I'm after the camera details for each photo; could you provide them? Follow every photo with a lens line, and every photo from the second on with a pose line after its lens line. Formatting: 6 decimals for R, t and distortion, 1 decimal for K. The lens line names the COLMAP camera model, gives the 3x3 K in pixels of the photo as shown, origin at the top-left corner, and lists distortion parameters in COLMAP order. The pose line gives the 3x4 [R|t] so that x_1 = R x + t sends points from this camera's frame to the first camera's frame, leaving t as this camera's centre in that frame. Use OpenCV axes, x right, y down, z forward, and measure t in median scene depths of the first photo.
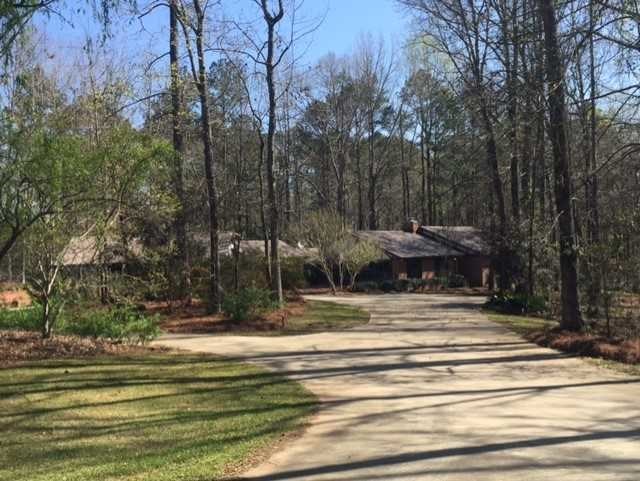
lens RADIAL K [[548.5, 0, 320.0], [0, 548.5, 240.5], [0, 0, 1]] dist [0.091088, -0.128058]
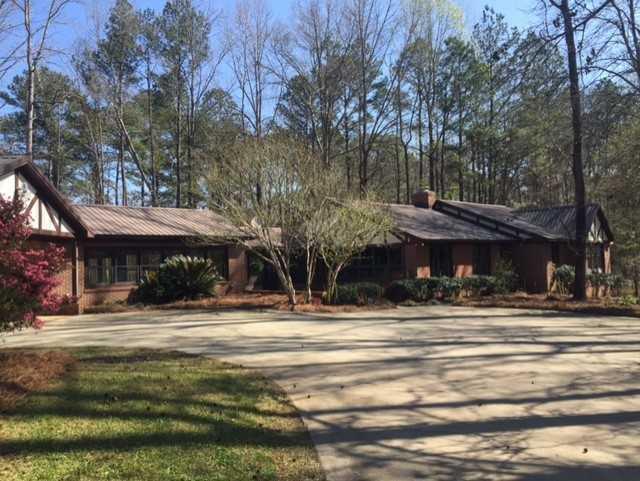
lens RADIAL K [[548.5, 0, 320.0], [0, 548.5, 240.5], [0, 0, 1]] dist [0.091088, -0.128058]
pose [[0.999759, 0.007099, 0.020751, 0.028303], [-0.007137, 0.999973, 0.001759, 0.027771], [-0.020738, -0.001907, 0.999783, 0.387164]]
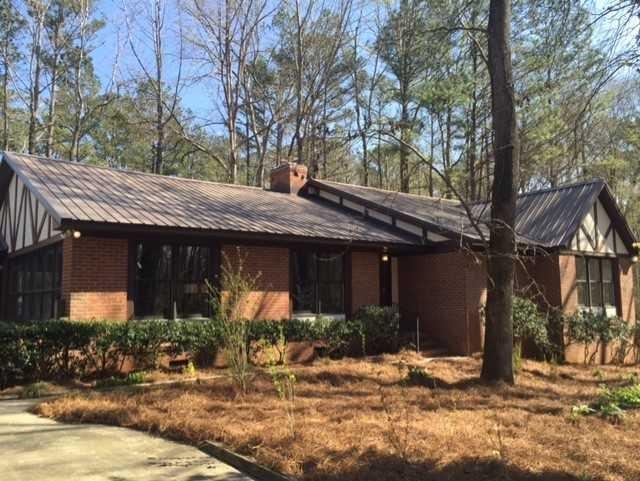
lens RADIAL K [[548.5, 0, 320.0], [0, 548.5, 240.5], [0, 0, 1]] dist [0.091088, -0.128058]
pose [[0.995992, 0.013511, -0.088417, 0.254626], [-0.019474, 0.997567, -0.066933, 0.047841], [0.087297, 0.068387, 0.993832, 0.726462]]
